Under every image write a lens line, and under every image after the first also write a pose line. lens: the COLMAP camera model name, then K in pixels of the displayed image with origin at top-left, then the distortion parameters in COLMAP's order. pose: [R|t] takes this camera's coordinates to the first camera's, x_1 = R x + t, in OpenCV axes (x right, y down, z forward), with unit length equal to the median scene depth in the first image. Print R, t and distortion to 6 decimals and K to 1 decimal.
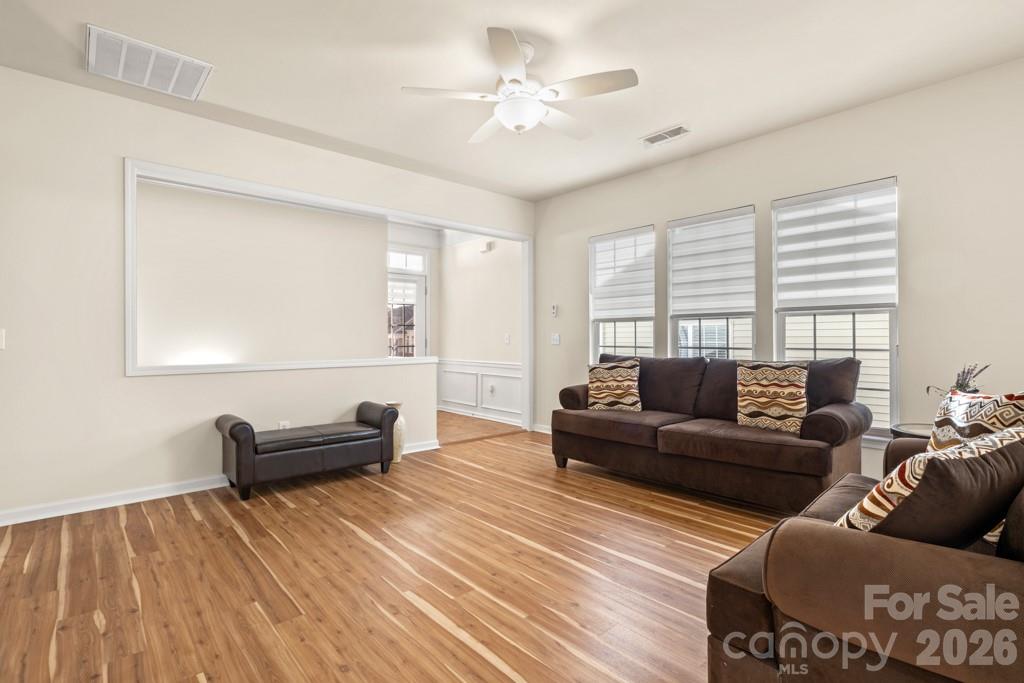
lens RADIAL K [[487.6, 0, 506.7], [0, 487.6, 334.8], [0, 0, 1]] dist [-0.003922, 0.000775]
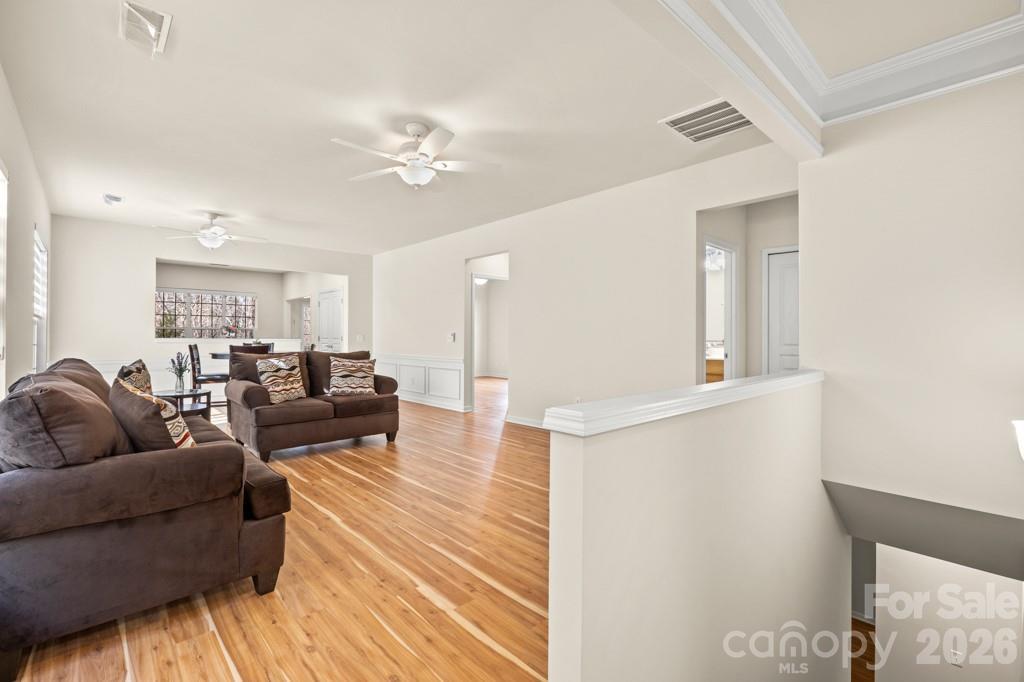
lens RADIAL K [[443.0, 0, 510.4], [0, 443.0, 337.6], [0, 0, 1]] dist [-0.001959, -0.000065]
pose [[-0.999623, 0.001313, -0.027410, -0.172711], [0.001424, 0.999991, -0.004036, 0.007709], [0.027404, -0.004073, -0.999616, 1.912702]]
